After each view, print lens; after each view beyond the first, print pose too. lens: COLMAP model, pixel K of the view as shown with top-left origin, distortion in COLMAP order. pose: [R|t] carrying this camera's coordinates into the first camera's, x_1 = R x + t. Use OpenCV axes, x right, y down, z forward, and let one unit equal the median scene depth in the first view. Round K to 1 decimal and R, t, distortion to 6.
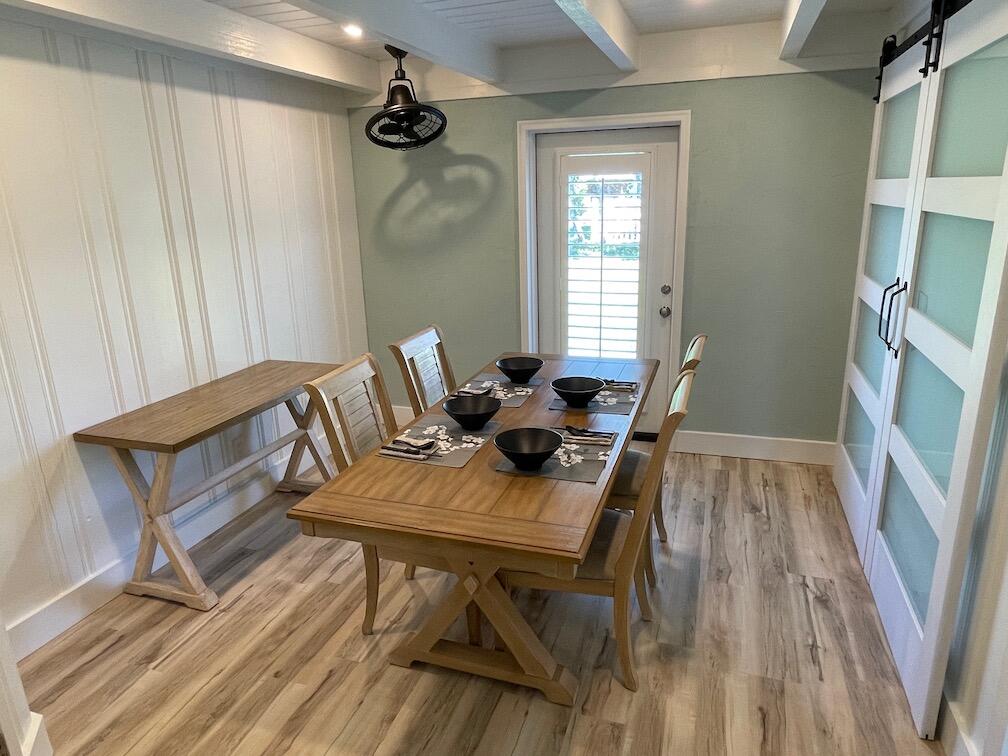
lens RADIAL K [[648.6, 0, 504.4], [0, 648.6, 376.4], [0, 0, 1]] dist [-0.012111, -0.000476]
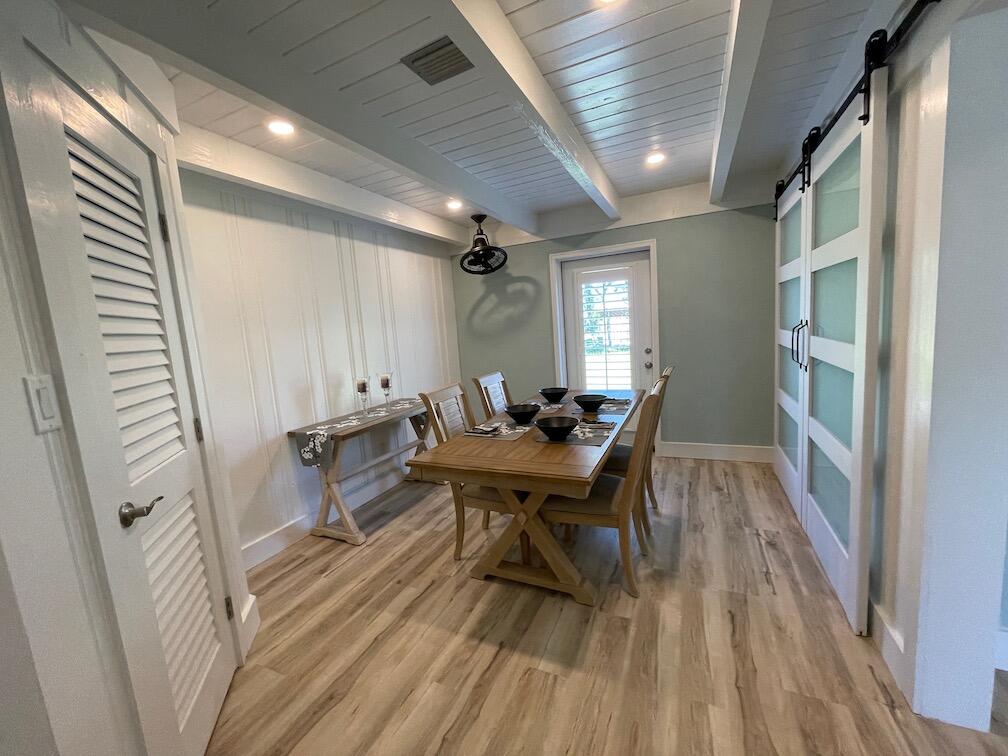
lens RADIAL K [[406.3, 0, 502.5], [0, 406.3, 377.4], [0, 0, 1]] dist [-0.010908, -0.000239]
pose [[0.992554, -0.029828, -0.118099, 0.020733], [0.012024, 0.988811, -0.148686, 0.110642], [0.121213, 0.146159, 0.981807, 0.004470]]
